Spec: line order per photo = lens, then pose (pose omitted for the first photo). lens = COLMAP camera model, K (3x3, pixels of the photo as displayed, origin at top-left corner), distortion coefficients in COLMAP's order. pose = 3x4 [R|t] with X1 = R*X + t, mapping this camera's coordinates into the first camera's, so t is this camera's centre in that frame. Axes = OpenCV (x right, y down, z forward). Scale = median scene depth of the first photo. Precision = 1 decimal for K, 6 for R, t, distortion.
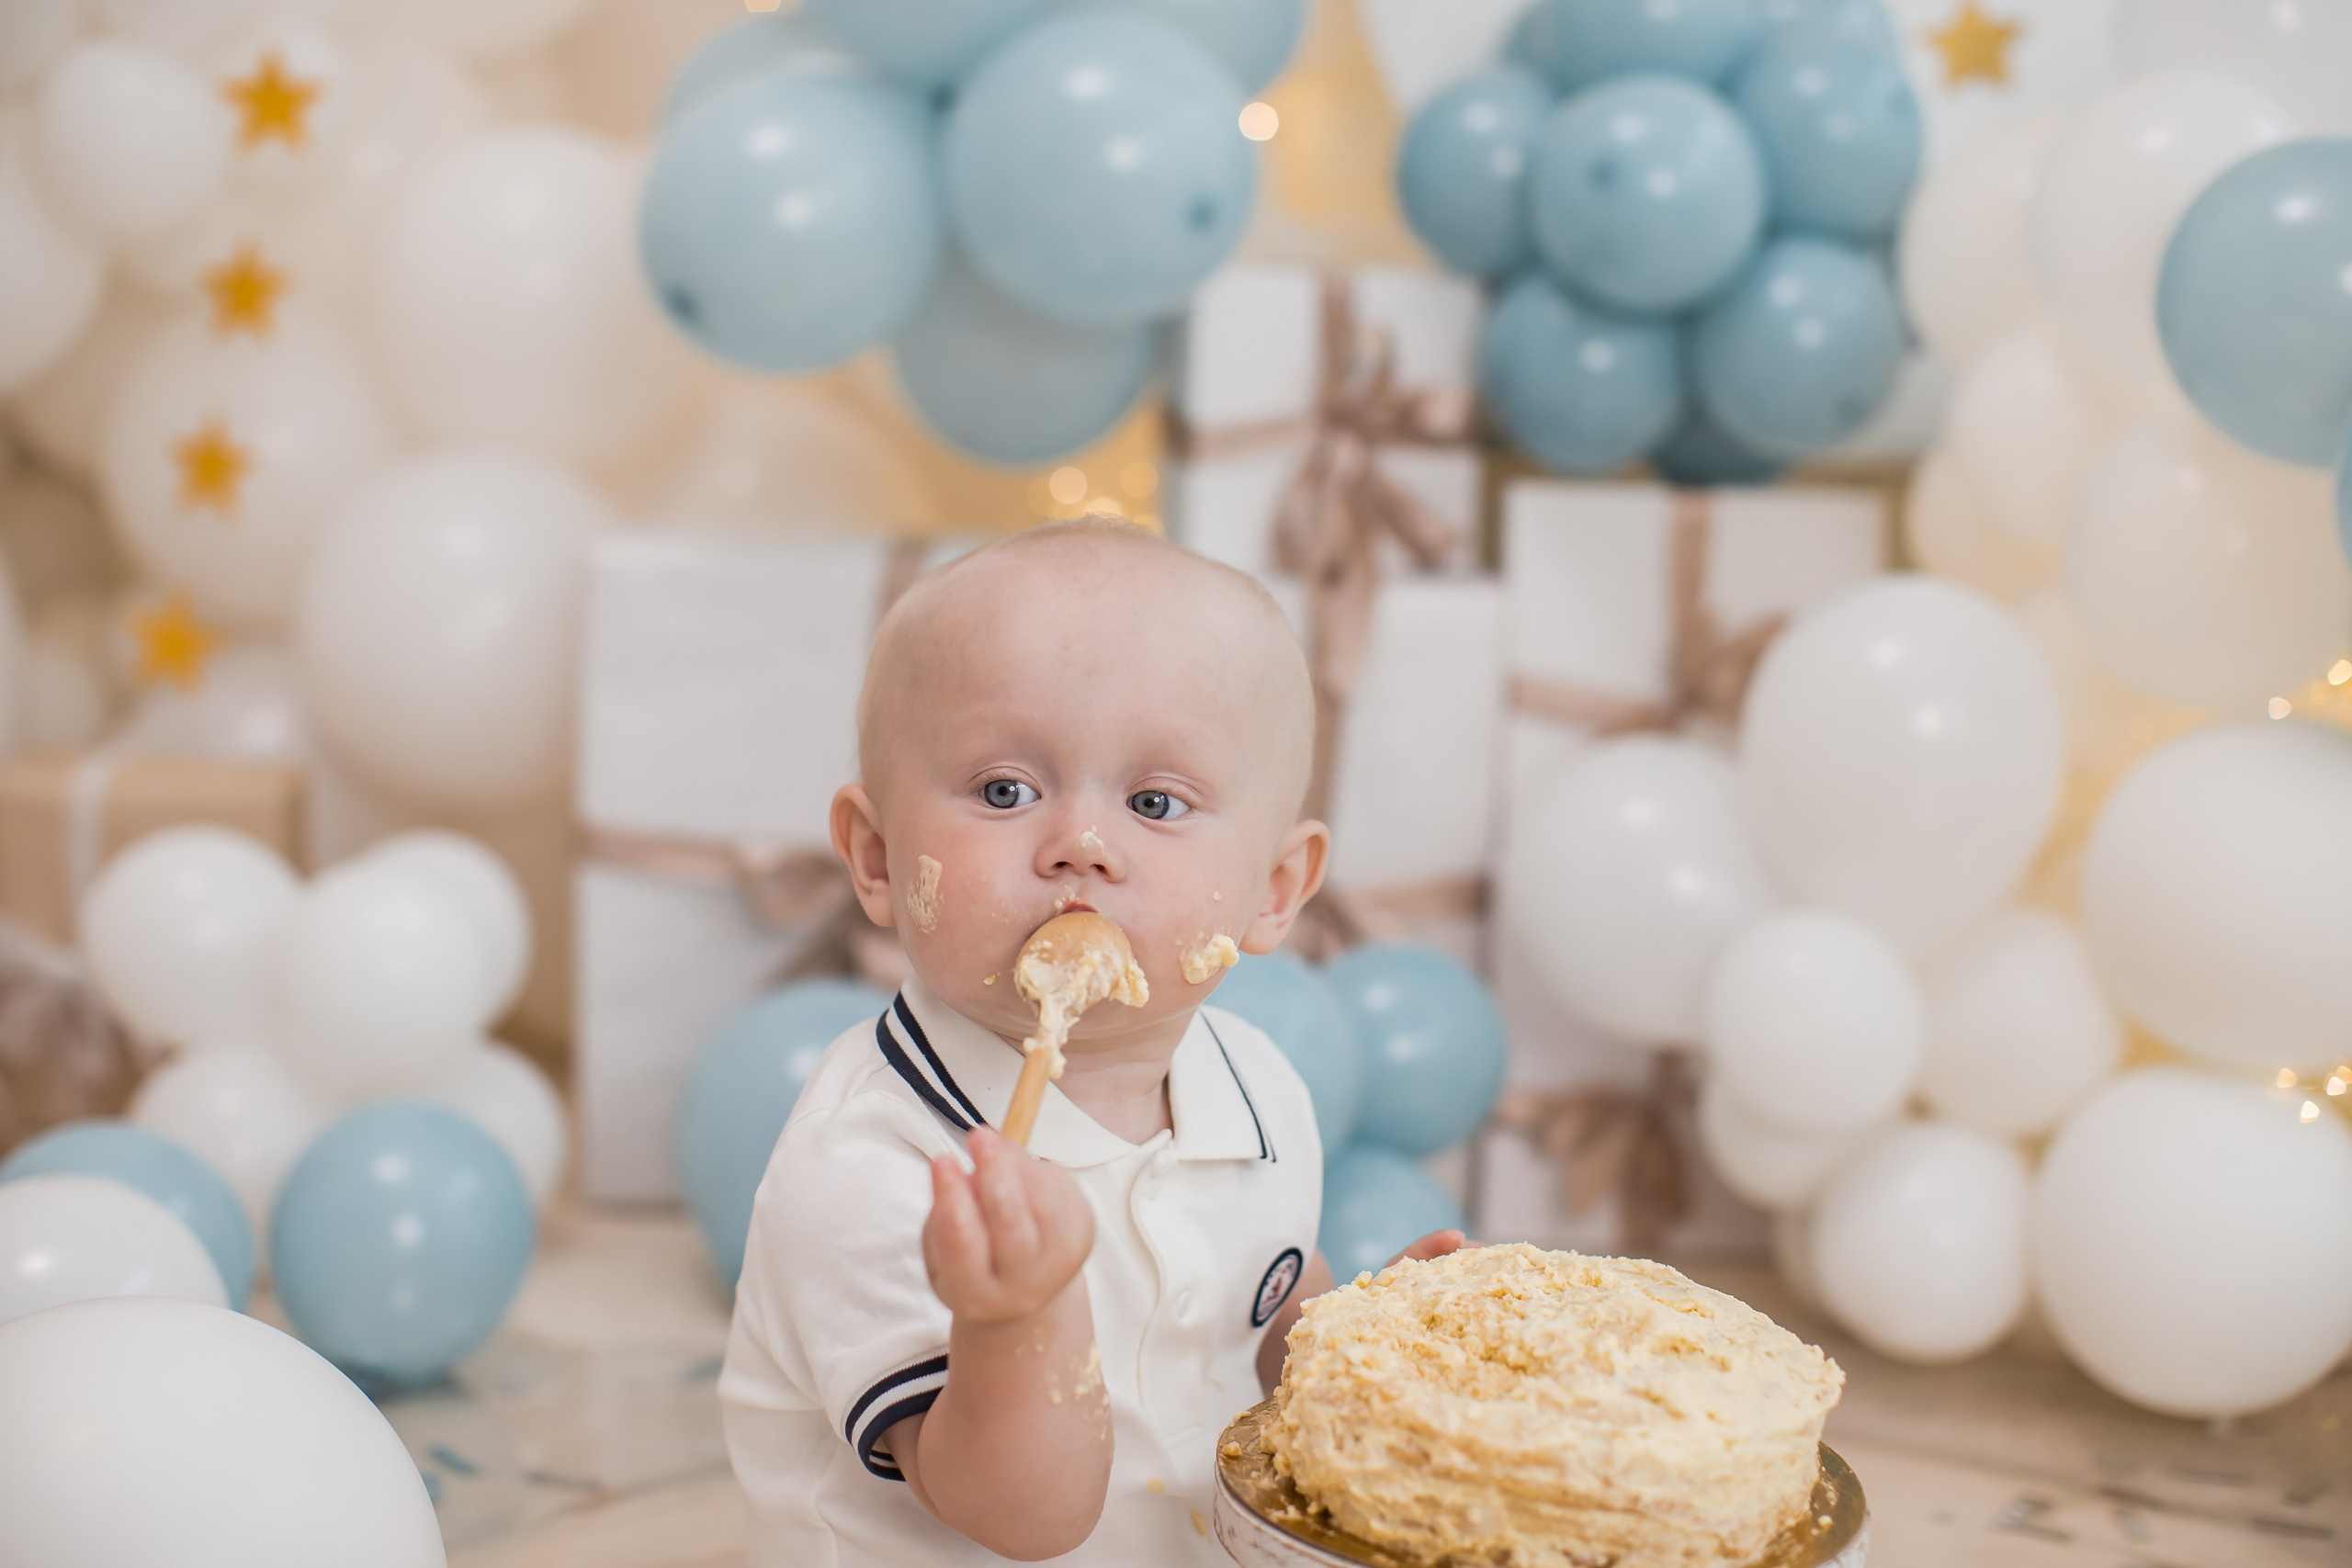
lens RADIAL K [[3620.3, 0, 1189.1], [0, 3620.3, 763.0], [0, 0, 1]] dist [-0.111797, 0.000000]
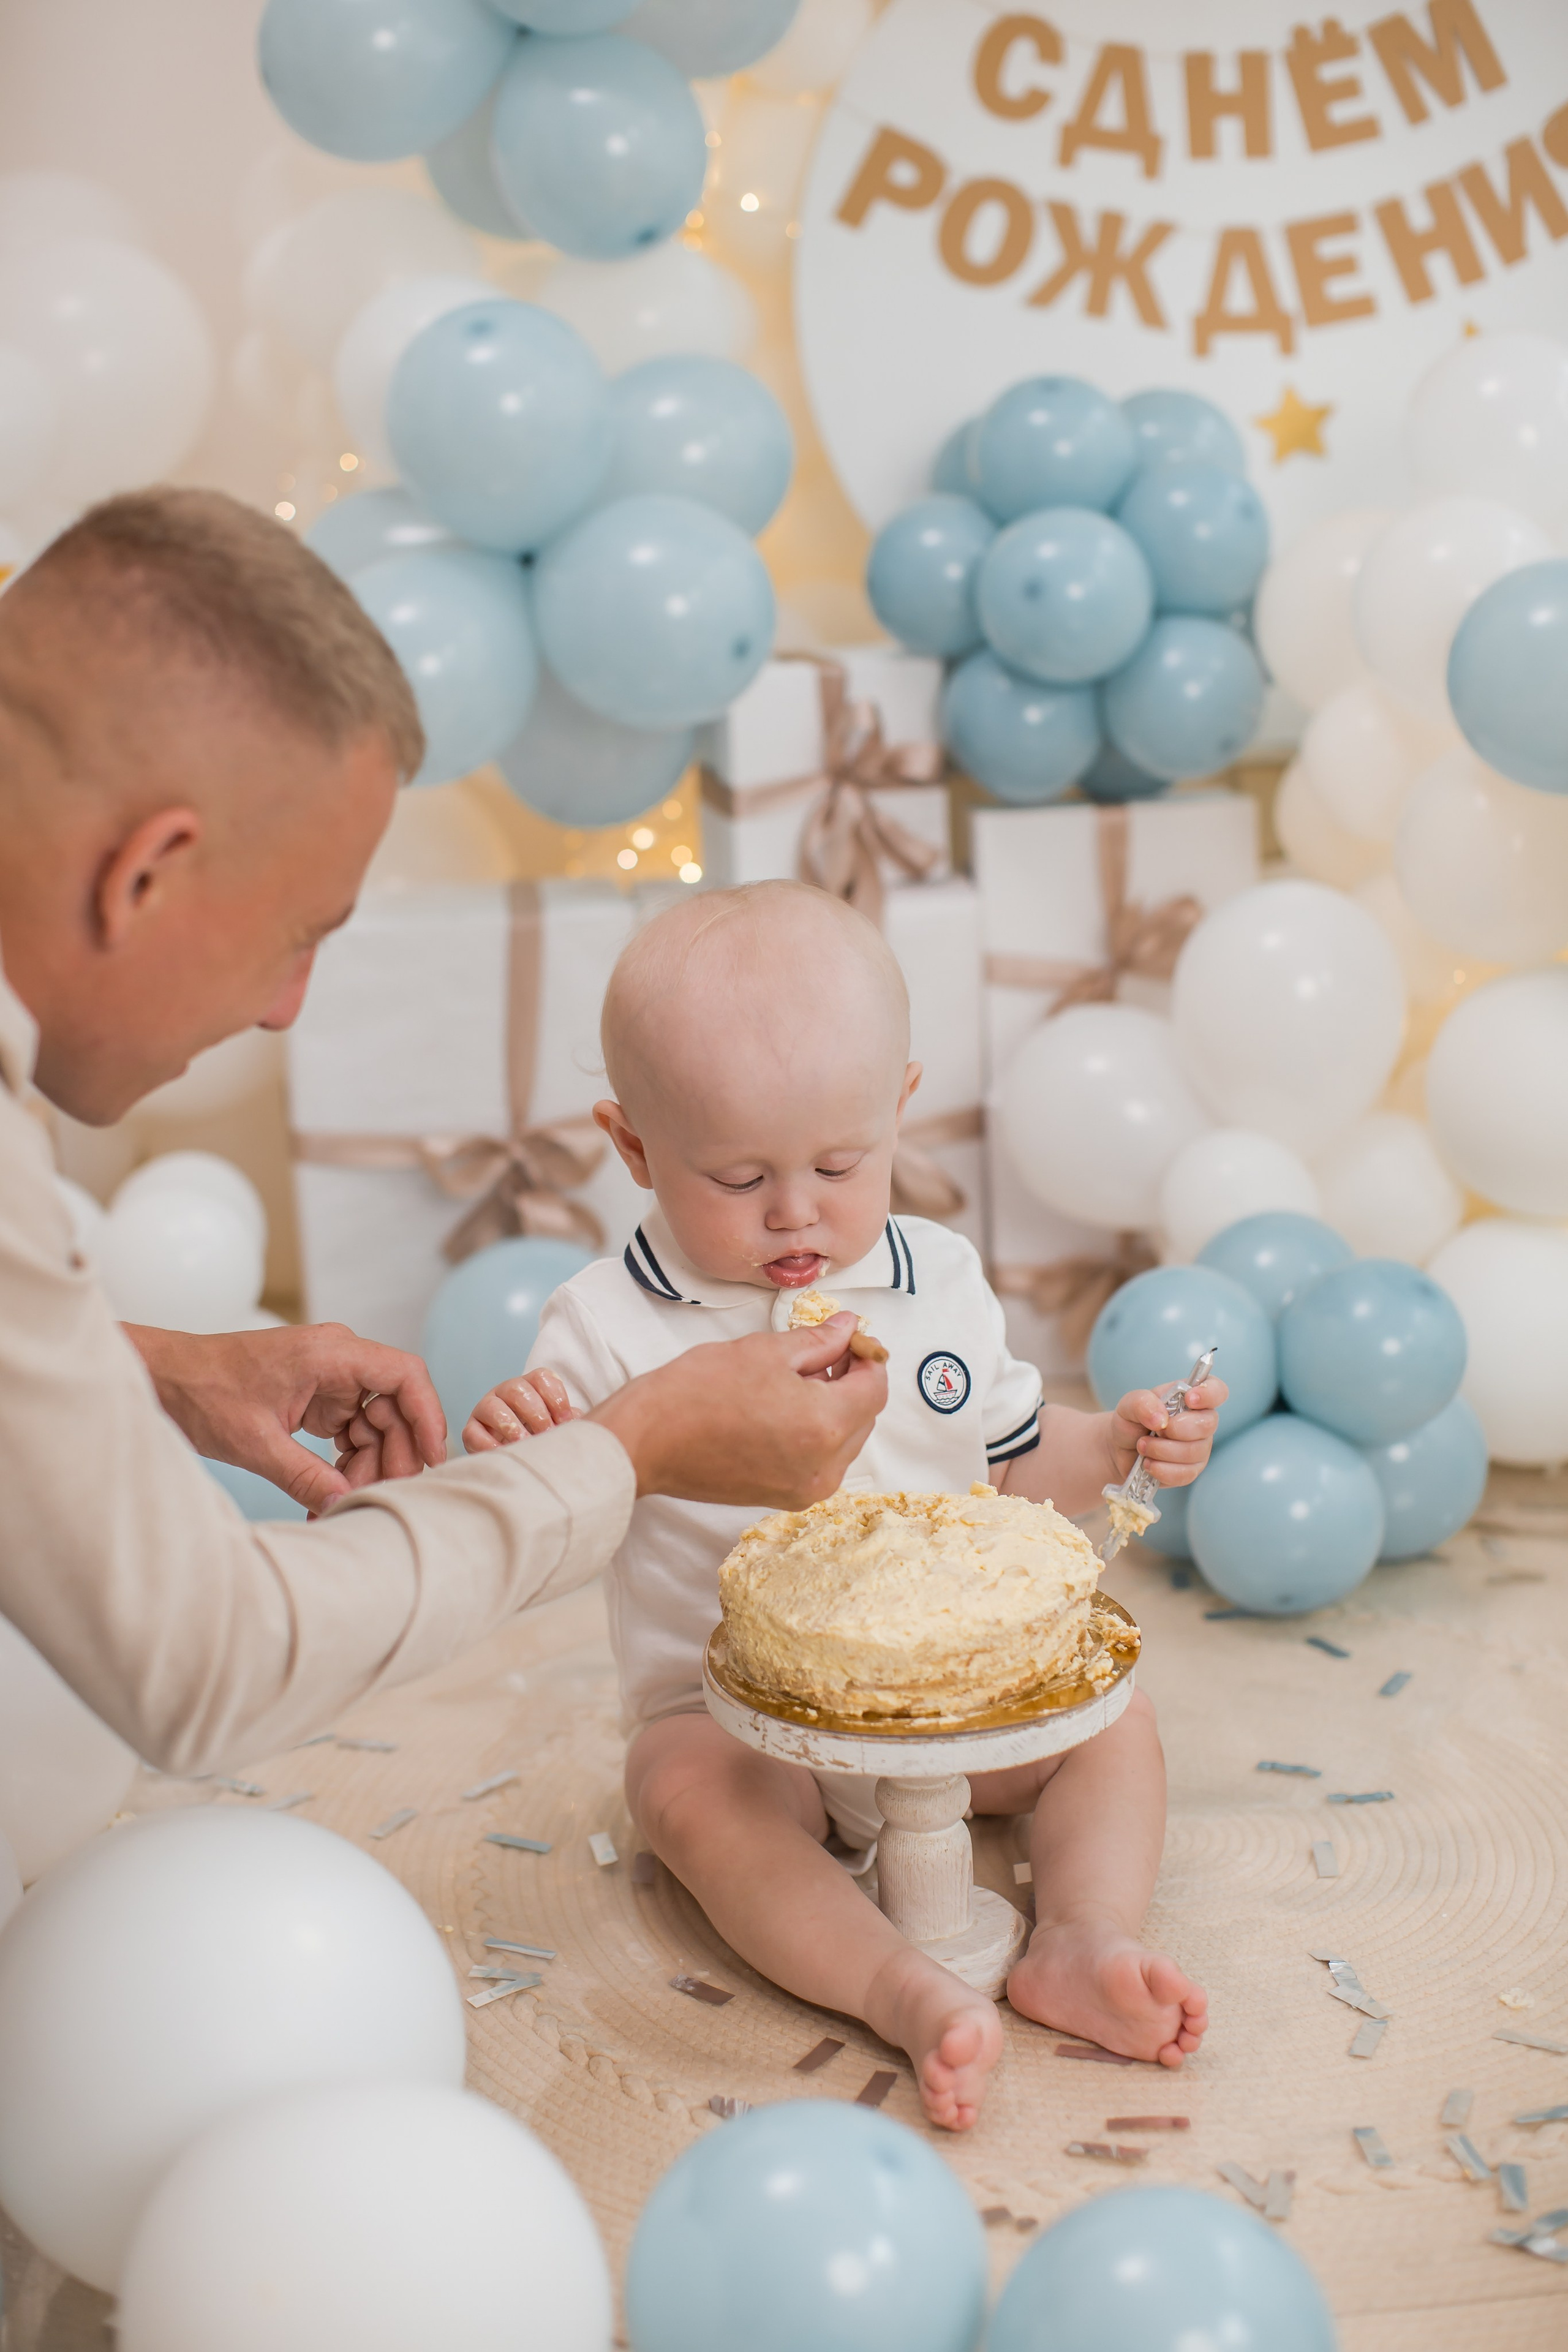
lens RADIAL K [[3620.6, 0, 763.2], [0, 3620.6, 1125.3], [0, 0, 1]] dist [-0.111797, 0.000000]
pose [[0.994127, -0.091344, 0.058036, -0.077496], [0.086760, 0.993239, 0.077133, -0.074649], [-0.064689, -0.071645, 0.995330, -0.328924]]
